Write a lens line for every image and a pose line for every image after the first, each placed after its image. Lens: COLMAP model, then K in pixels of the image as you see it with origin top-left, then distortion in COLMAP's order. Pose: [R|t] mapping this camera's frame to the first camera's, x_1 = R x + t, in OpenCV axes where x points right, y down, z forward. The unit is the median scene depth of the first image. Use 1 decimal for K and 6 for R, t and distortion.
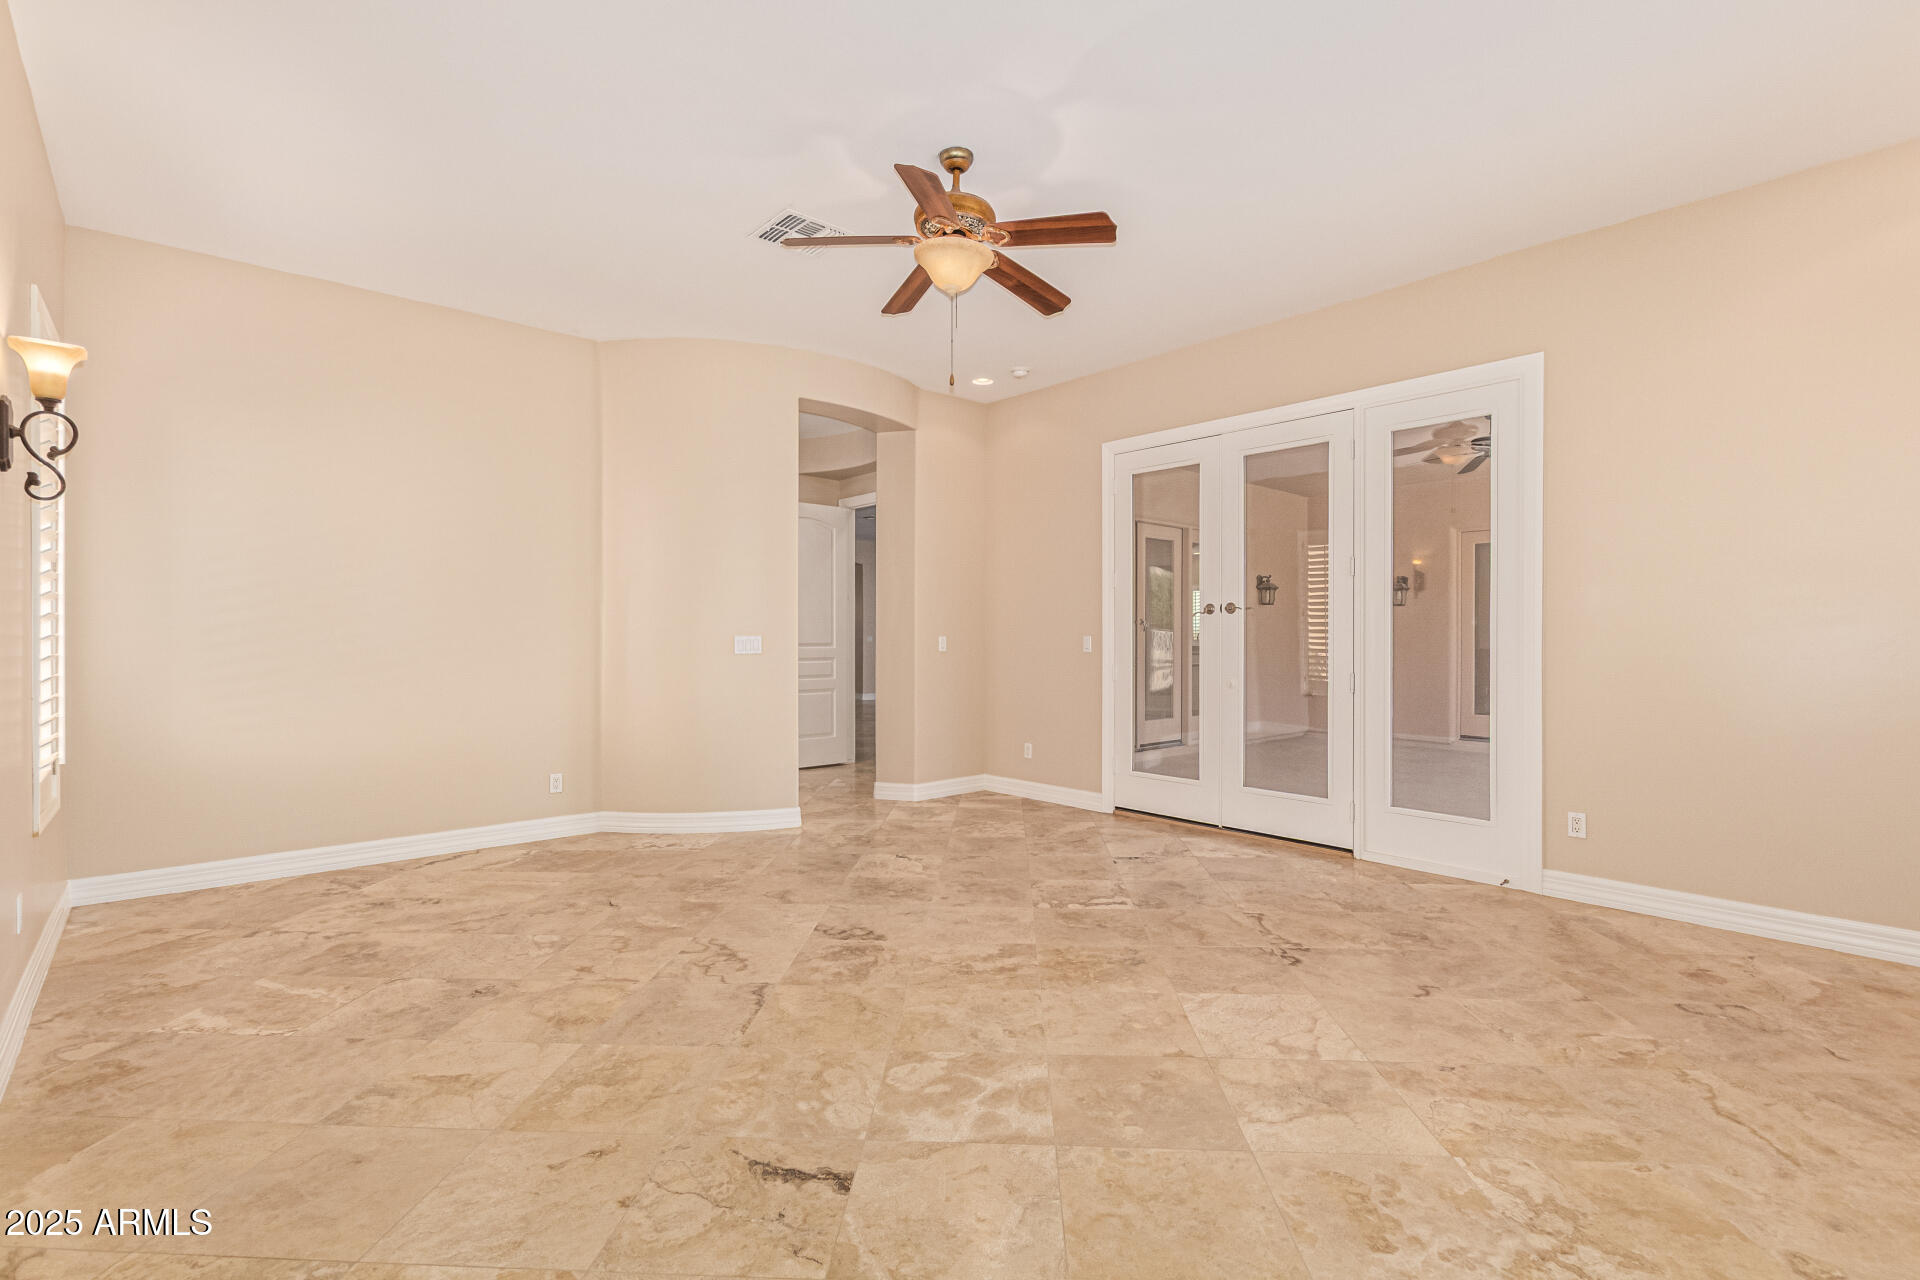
lens RADIAL K [[879.6, 0, 960.7], [0, 879.6, 633.9], [0, 0, 1]] dist [0.007143, -0.003620]
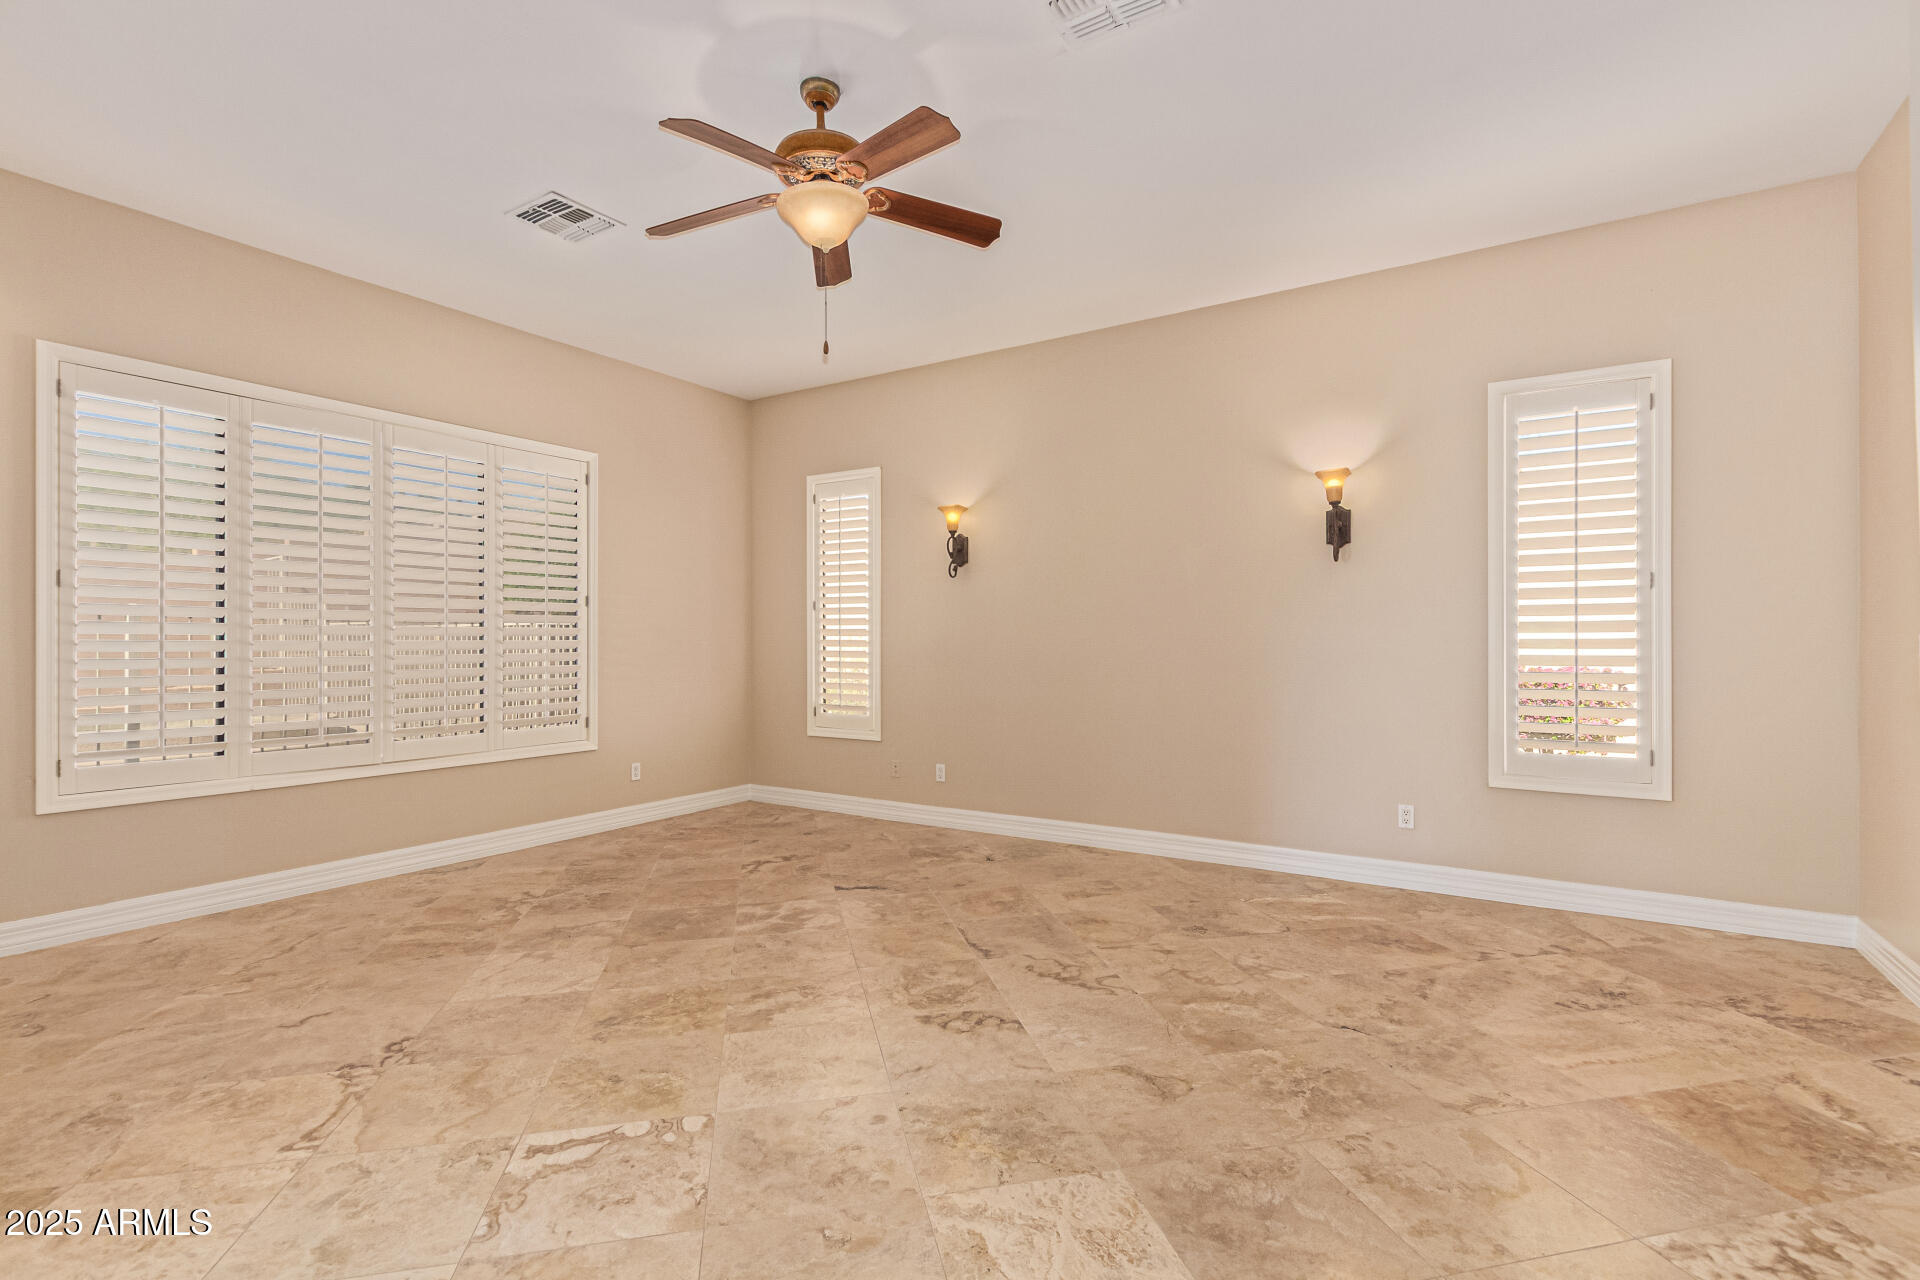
lens RADIAL K [[879.6, 0, 972.7], [0, 879.6, 648.4], [0, 0, 1]] dist [0.007143, -0.003620]
pose [[-0.959708, 0.003492, -0.280976, 0.099329], [0.002762, 0.999992, 0.002994, 0.007289], [0.280984, 0.002098, -0.959710, 1.951112]]
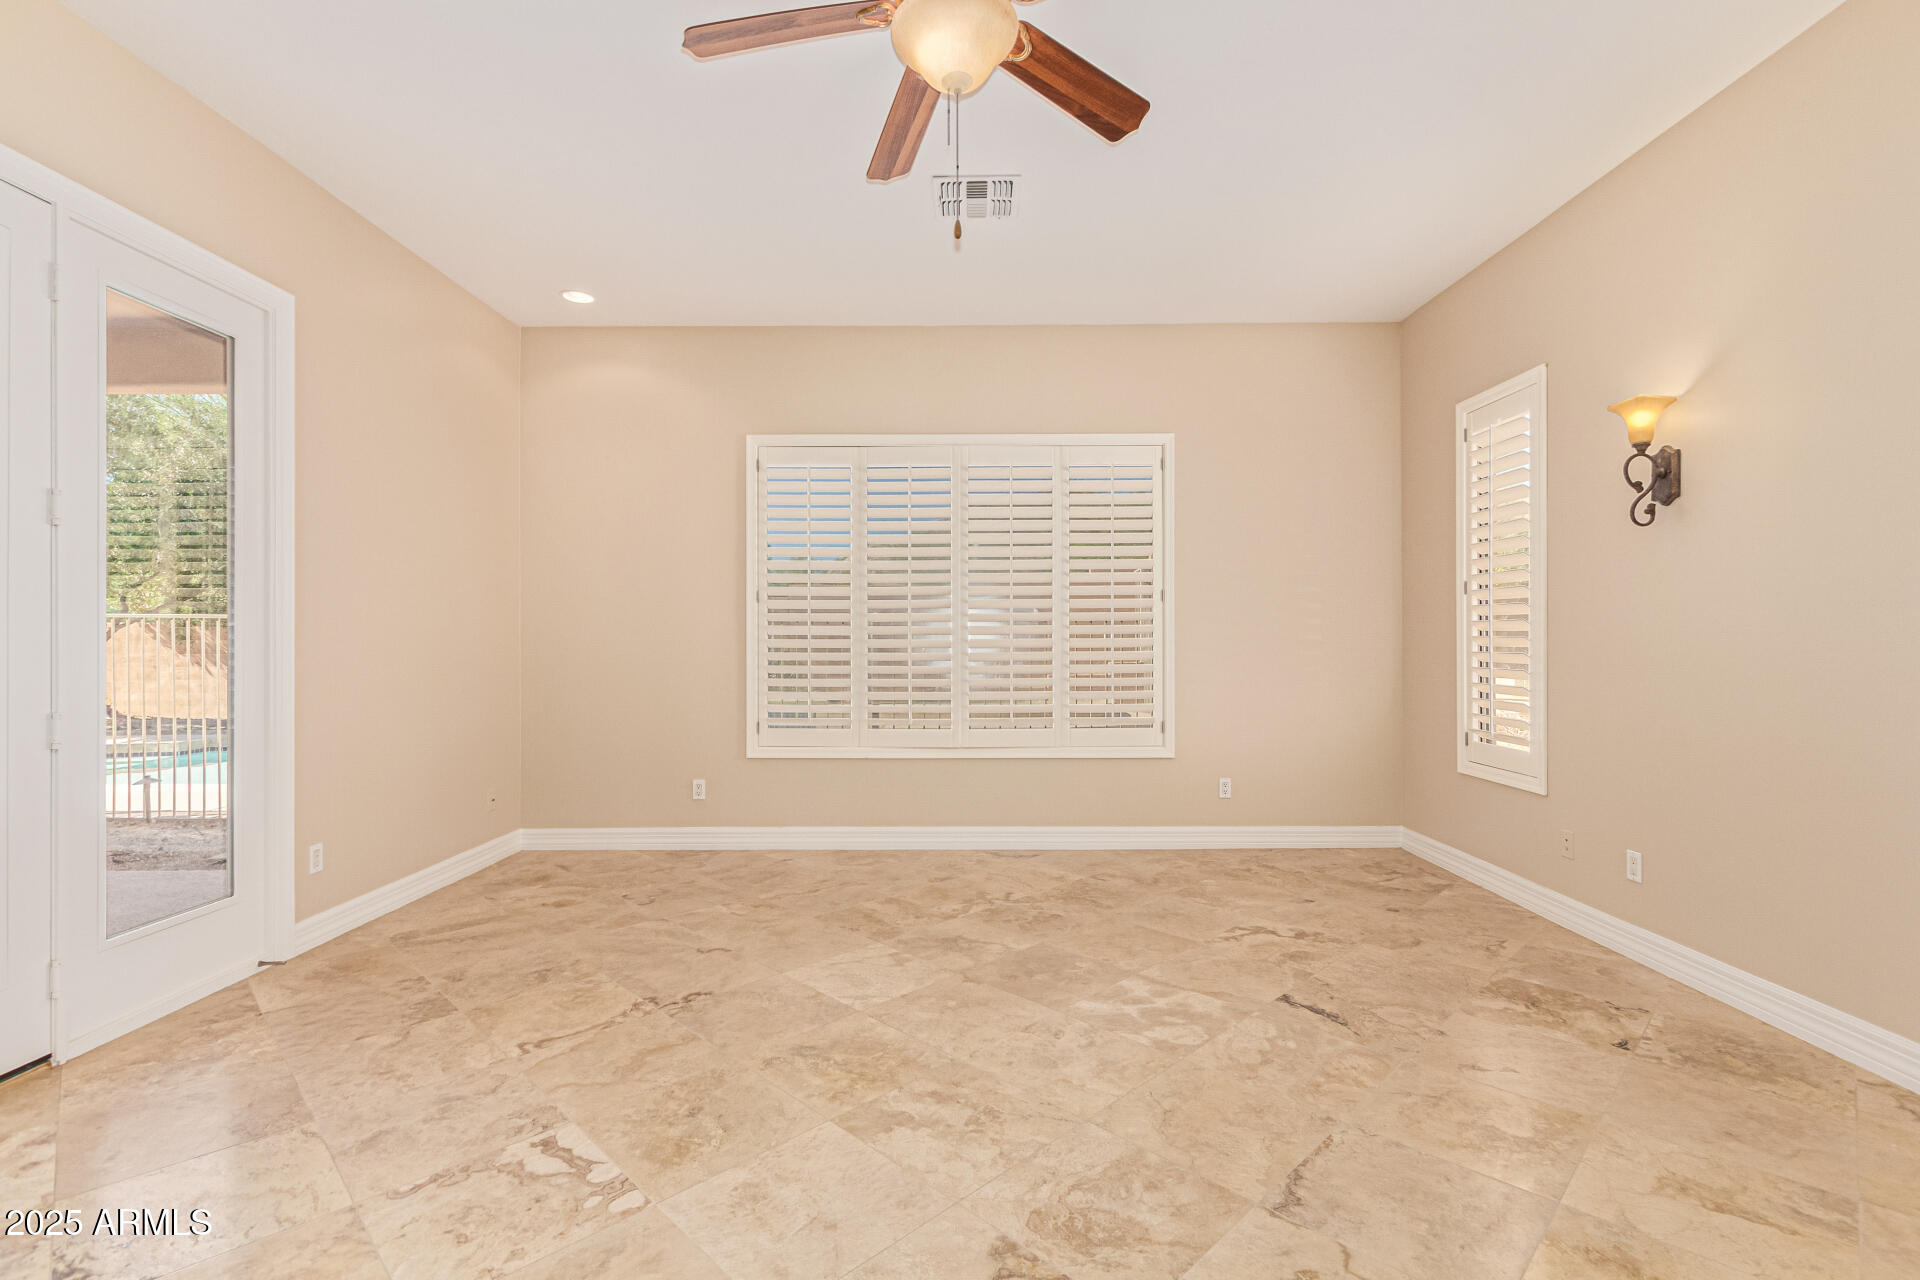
lens RADIAL K [[879.6, 0, 956.4], [0, 879.6, 644.3], [0, 0, 1]] dist [0.007143, -0.003620]
pose [[-0.742396, -0.000465, 0.669961, -0.443623], [-0.000233, 1.000000, 0.000436, 0.005123], [-0.669962, 0.000167, -0.742396, 1.521512]]
